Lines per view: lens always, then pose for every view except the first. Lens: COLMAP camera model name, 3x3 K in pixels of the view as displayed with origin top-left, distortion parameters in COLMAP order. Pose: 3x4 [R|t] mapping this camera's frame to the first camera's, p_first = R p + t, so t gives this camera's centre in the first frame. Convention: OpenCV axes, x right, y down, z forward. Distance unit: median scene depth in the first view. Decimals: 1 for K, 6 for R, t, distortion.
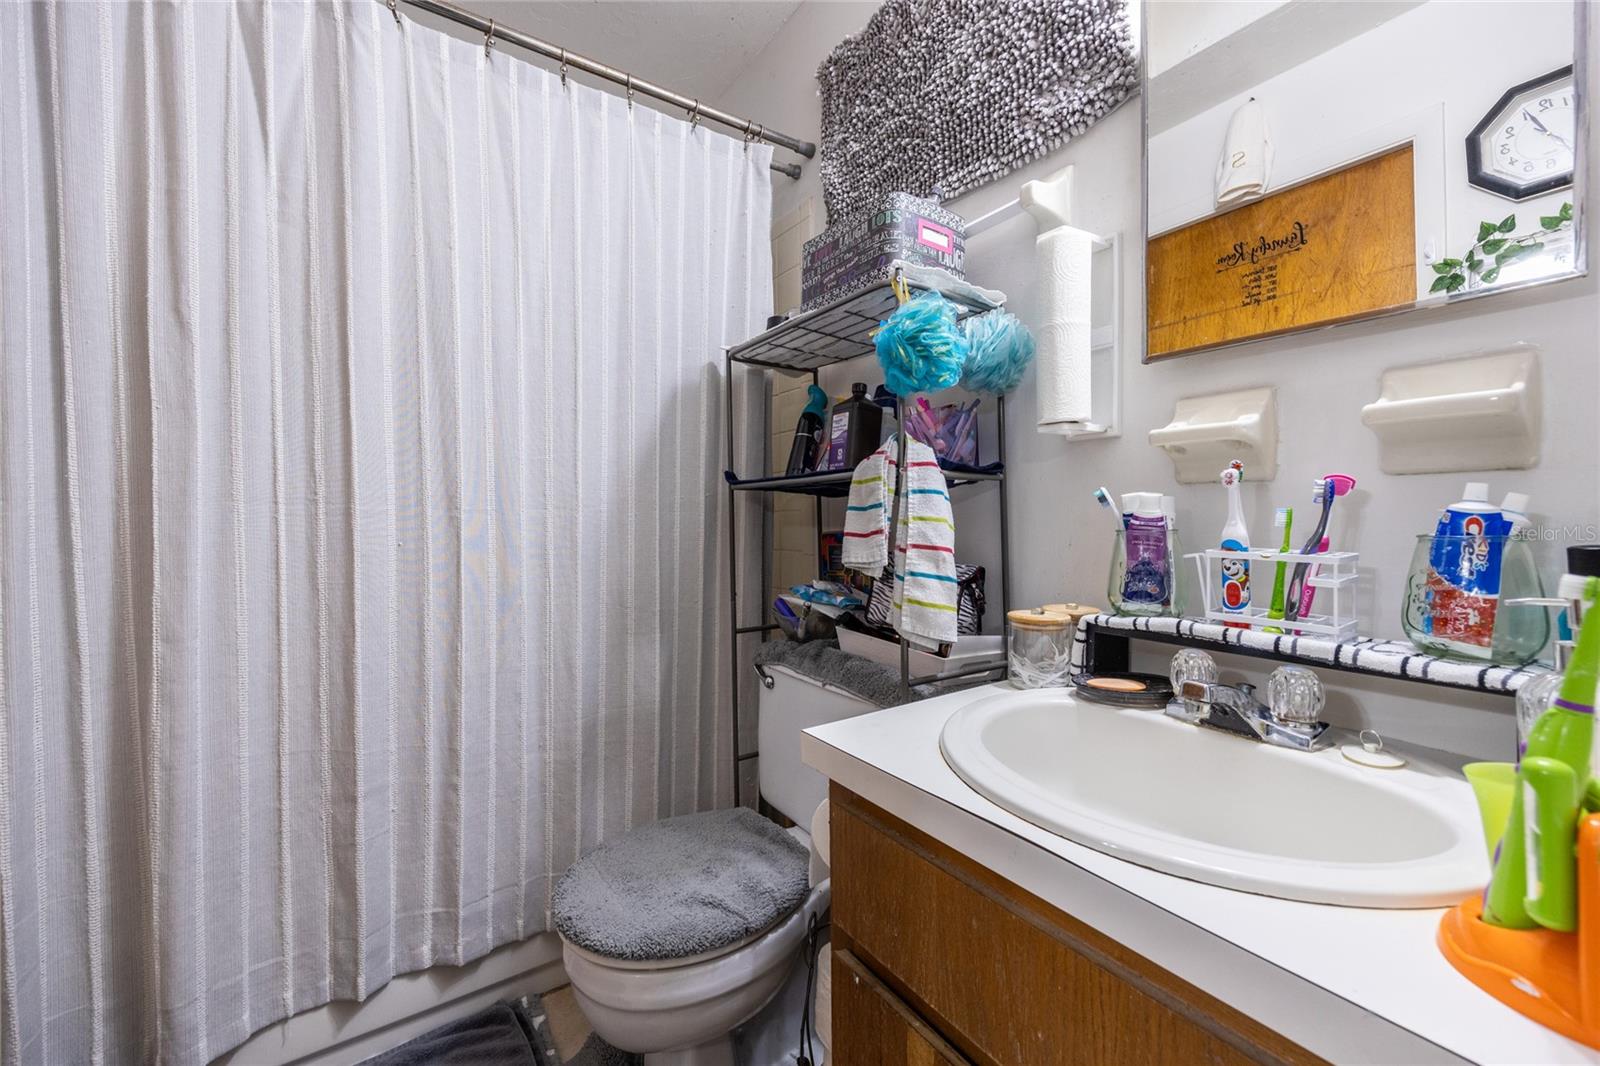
lens RADIAL K [[617.0, 0, 802.6], [0, 617.0, 522.5], [0, 0, 1]] dist [-0.004594, 0.000351]
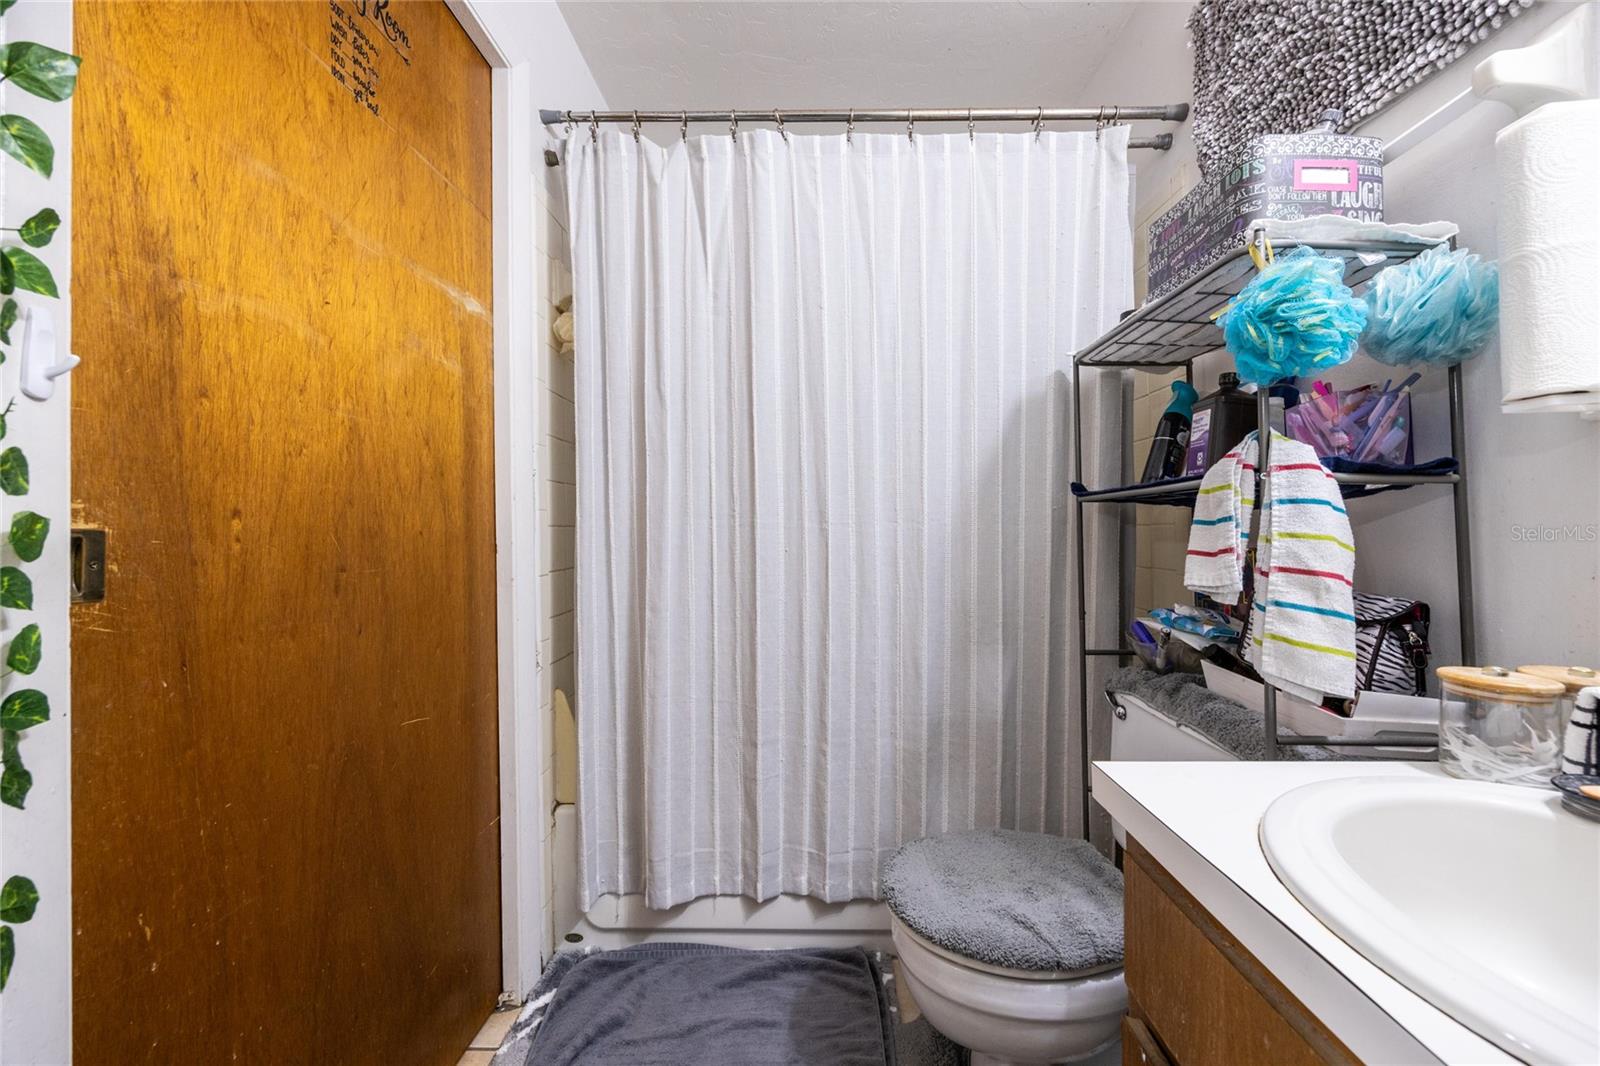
lens RADIAL K [[617.0, 0, 835.1], [0, 617.0, 530.2], [0, 0, 1]] dist [-0.004594, 0.000351]
pose [[0.826819, 0.008815, -0.562399, 0.138155], [-0.012539, 0.999918, -0.002760, -0.003142], [0.562328, 0.009334, 0.826861, 0.009185]]
